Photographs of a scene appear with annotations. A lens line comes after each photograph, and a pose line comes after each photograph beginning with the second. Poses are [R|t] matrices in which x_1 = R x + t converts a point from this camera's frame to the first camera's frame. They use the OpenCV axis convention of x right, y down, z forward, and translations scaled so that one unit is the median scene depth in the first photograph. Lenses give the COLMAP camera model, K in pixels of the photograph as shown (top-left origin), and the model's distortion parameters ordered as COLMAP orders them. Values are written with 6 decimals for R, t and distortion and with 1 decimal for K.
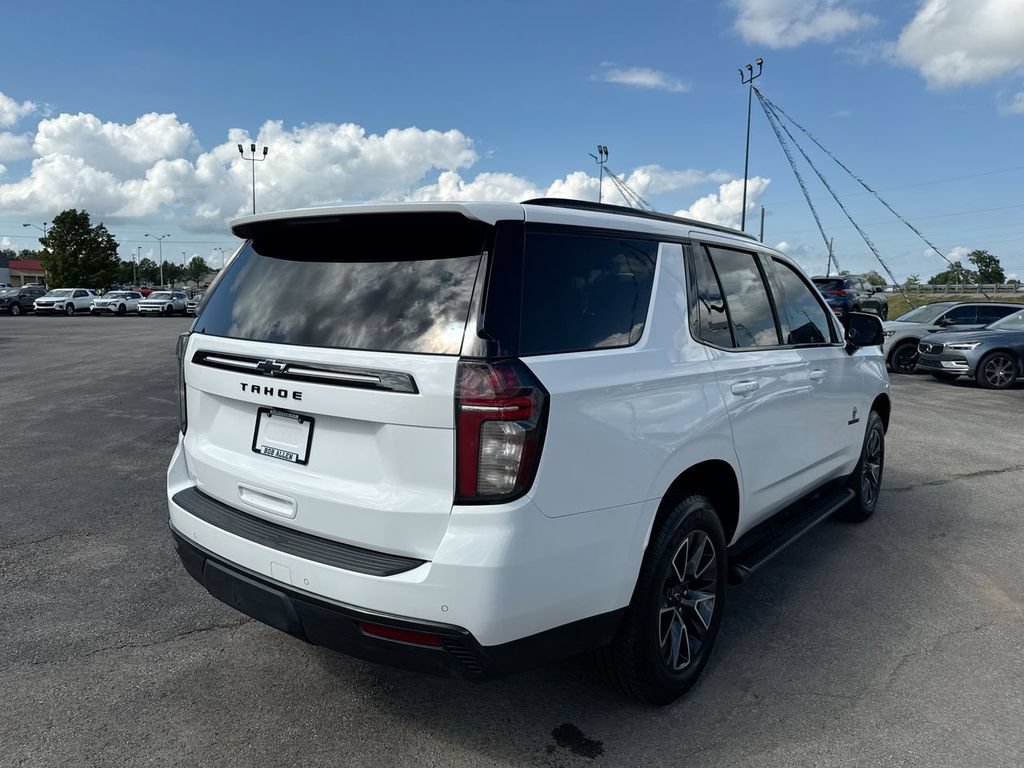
lens RADIAL K [[733.7, 0, 505.1], [0, 733.7, 378.5], [0, 0, 1]] dist [0.003756, -0.008825]
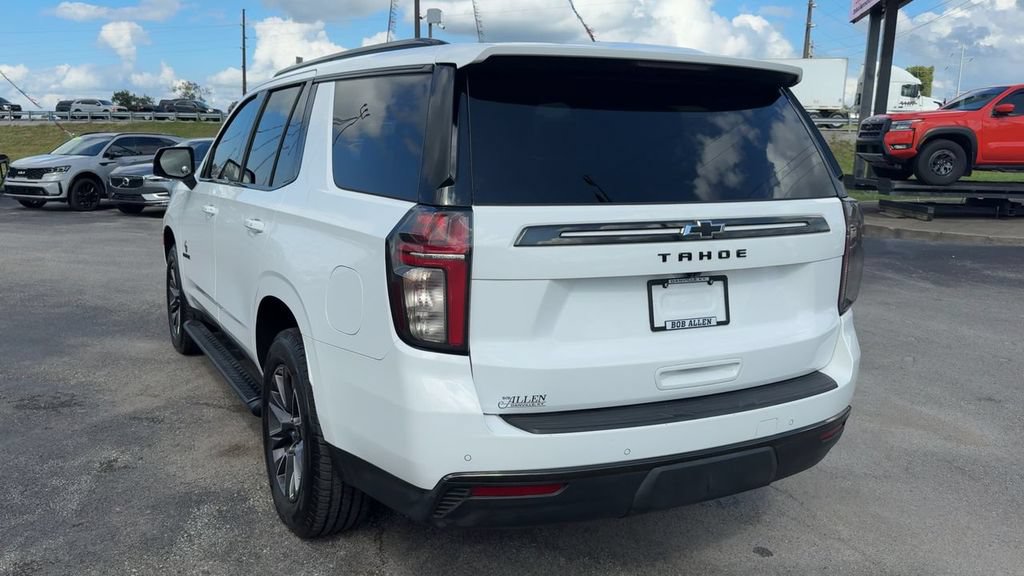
lens RADIAL K [[822.1, 0, 435.9], [0, 822.1, 276.0], [0, 0, 1]] dist [0.061541, -0.107012]
pose [[0.451003, -0.154911, 0.878976, -1.385896], [0.092138, 0.987642, 0.126786, -0.119590], [-0.887754, 0.023807, 0.459703, 0.824743]]
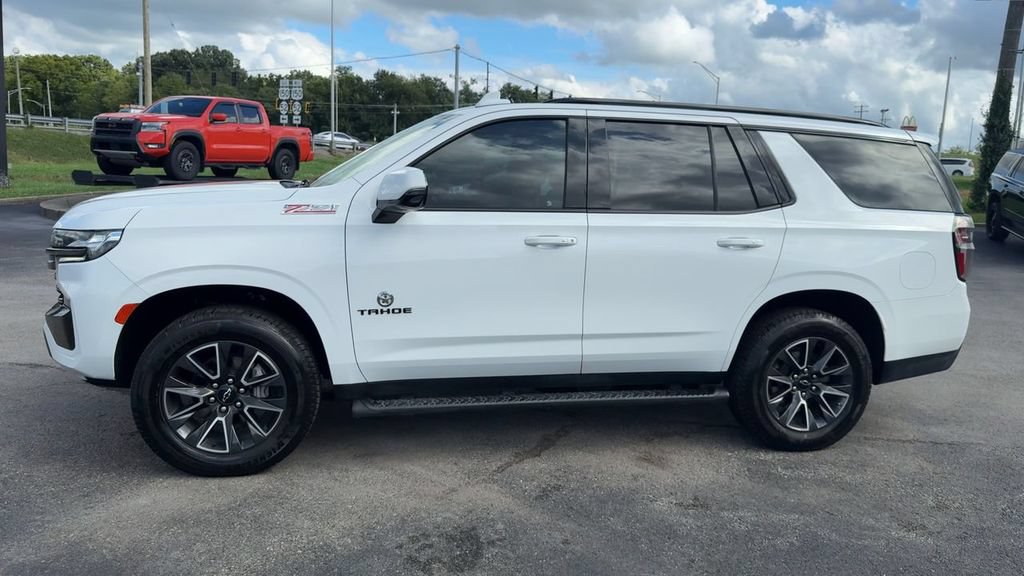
lens RADIAL K [[774.2, 0, 560.5], [0, 774.2, 282.3], [0, 0, 1]] dist [0.102254, -0.179096]
pose [[-0.787552, -0.144229, 0.599132, -0.939940], [0.002684, 0.971414, 0.237376, -0.373845], [-0.616242, 0.188554, -0.764652, 3.354541]]
